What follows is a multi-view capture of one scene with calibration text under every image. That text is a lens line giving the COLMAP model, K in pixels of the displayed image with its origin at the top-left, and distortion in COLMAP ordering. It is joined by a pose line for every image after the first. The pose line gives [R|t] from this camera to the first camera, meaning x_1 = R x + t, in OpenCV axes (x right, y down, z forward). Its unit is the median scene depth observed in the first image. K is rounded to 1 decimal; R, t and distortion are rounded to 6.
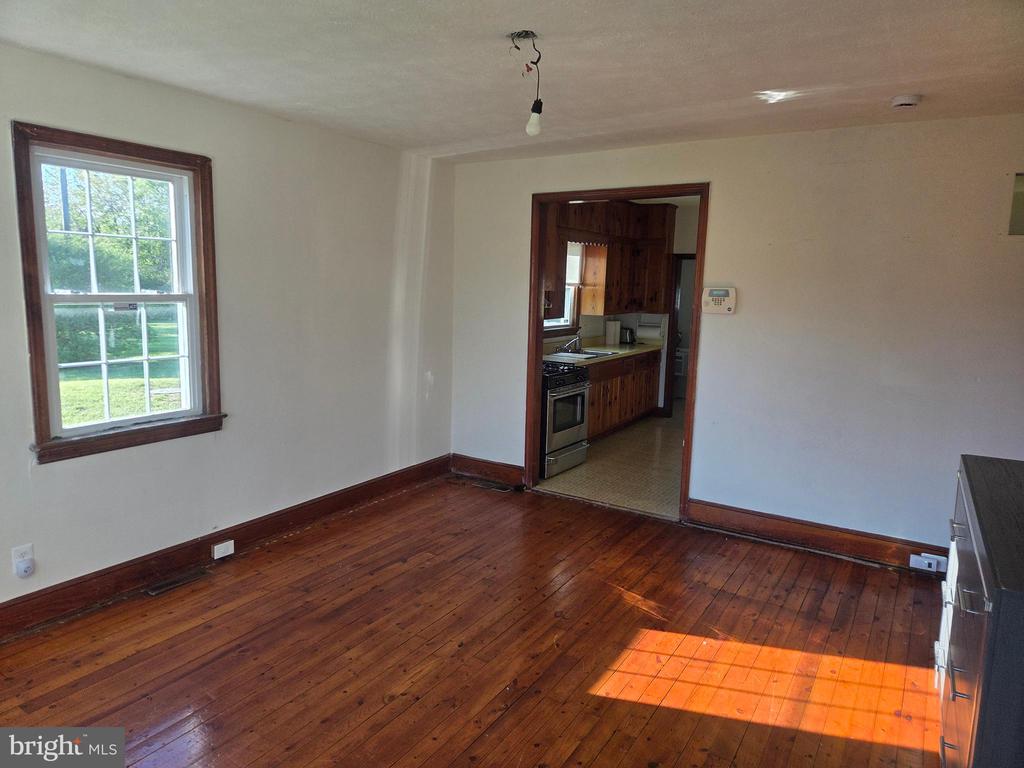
lens RADIAL K [[694.3, 0, 505.1], [0, 694.3, 381.5], [0, 0, 1]] dist [0.032463, -0.002082]
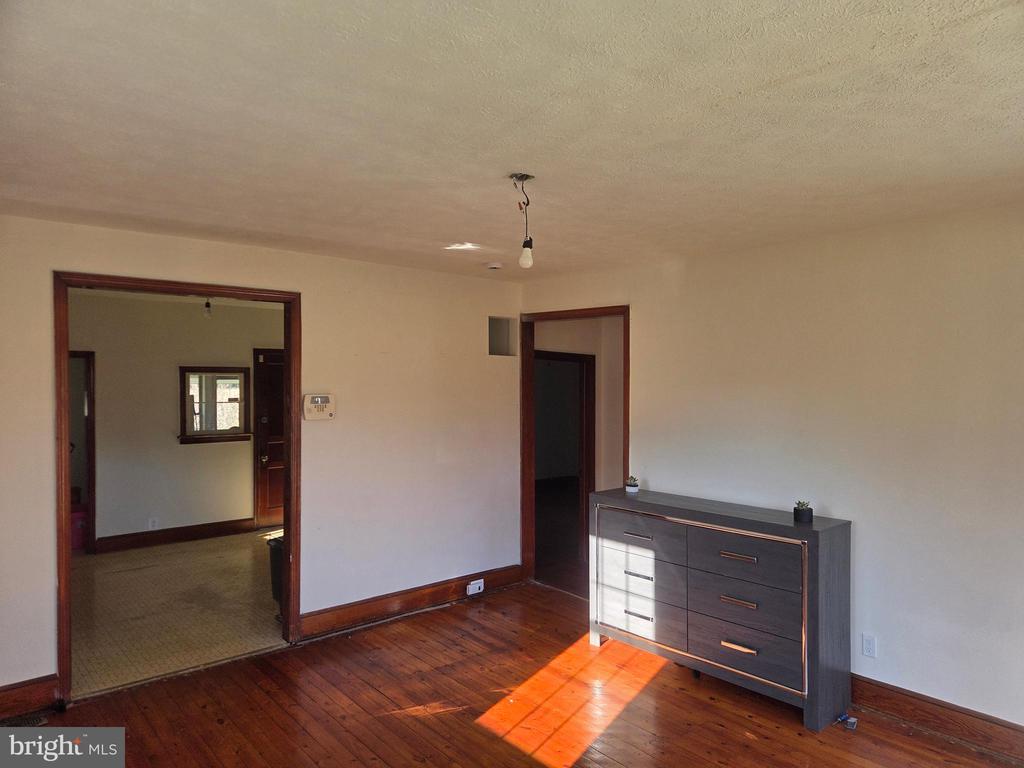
lens RADIAL K [[694.3, 0, 505.1], [0, 694.3, 381.5], [0, 0, 1]] dist [0.032463, -0.002082]
pose [[0.291050, -0.028809, 0.956274, -0.670001], [0.147883, 0.988888, -0.015218, -0.109941], [-0.945209, 0.145846, 0.292076, 0.492500]]
